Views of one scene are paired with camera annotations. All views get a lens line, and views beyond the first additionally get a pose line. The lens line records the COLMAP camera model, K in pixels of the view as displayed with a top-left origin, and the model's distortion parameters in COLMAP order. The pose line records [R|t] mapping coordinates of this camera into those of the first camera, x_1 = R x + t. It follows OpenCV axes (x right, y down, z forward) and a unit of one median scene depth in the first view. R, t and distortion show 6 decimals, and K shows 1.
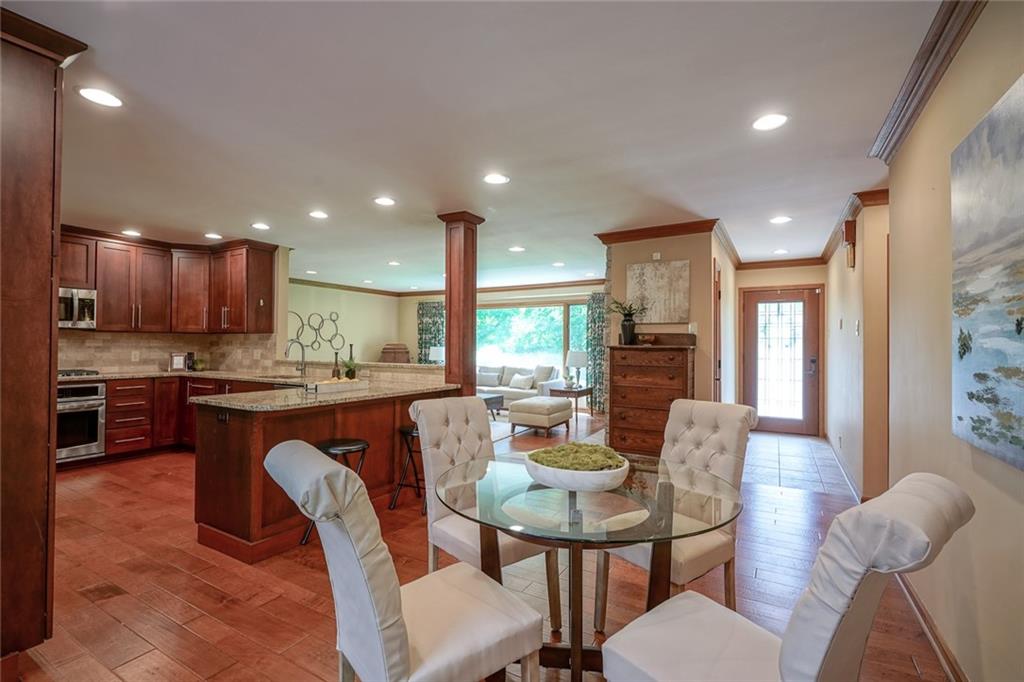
lens RADIAL K [[463.1, 0, 511.3], [0, 463.1, 339.3], [0, 0, 1]] dist [-0.012372, 0.004827]
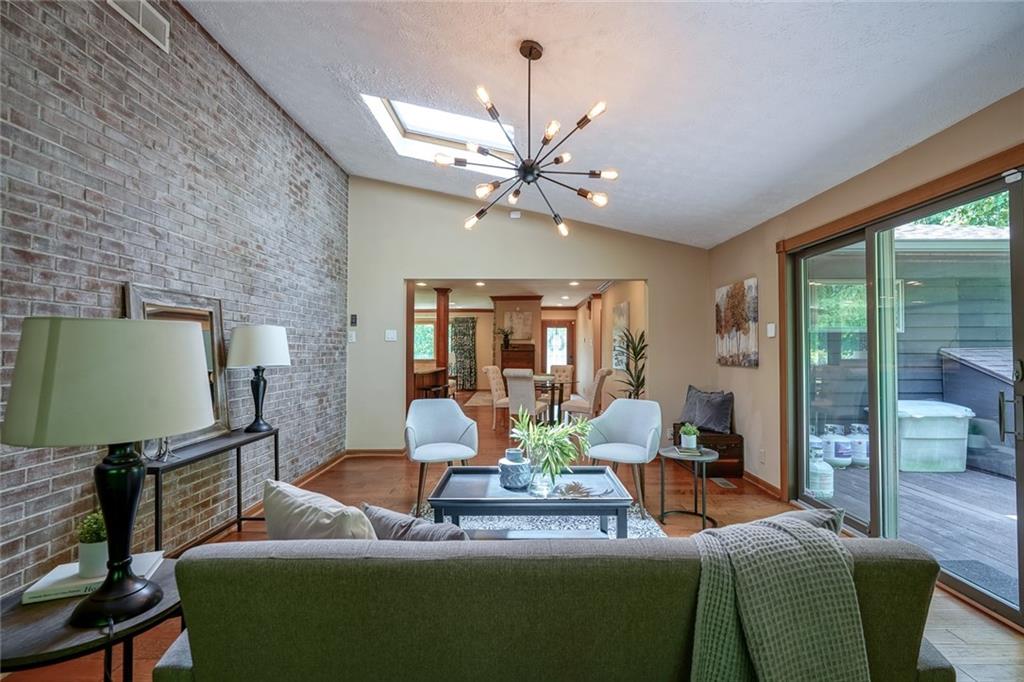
lens RADIAL K [[463.1, 0, 509.7], [0, 463.1, 338.8], [0, 0, 1]] dist [-0.012372, 0.004827]
pose [[0.877794, 0.008402, 0.478965, -0.636723], [-0.003047, 0.999924, -0.011958, -0.008549], [-0.479029, 0.009037, 0.877753, -0.755706]]
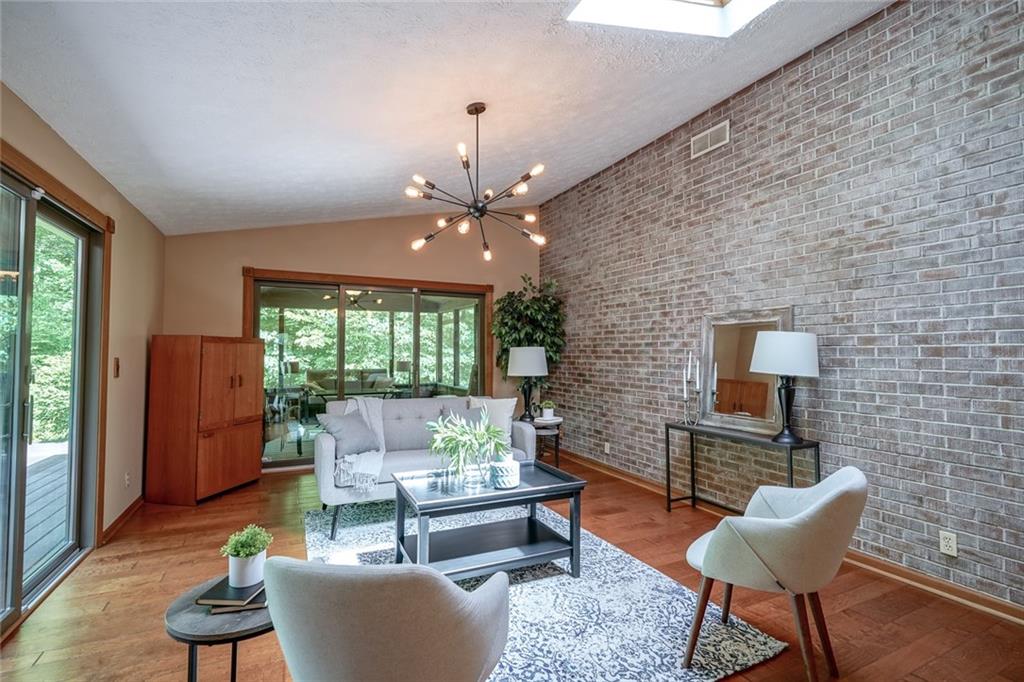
lens RADIAL K [[463.1, 0, 510.8], [0, 463.1, 338.5], [0, 0, 1]] dist [-0.012372, 0.004827]
pose [[-0.563275, -0.031419, -0.825672, -0.029948], [0.006375, 0.999082, -0.042367, -0.000652], [0.826245, -0.029128, -0.562557, -0.089185]]
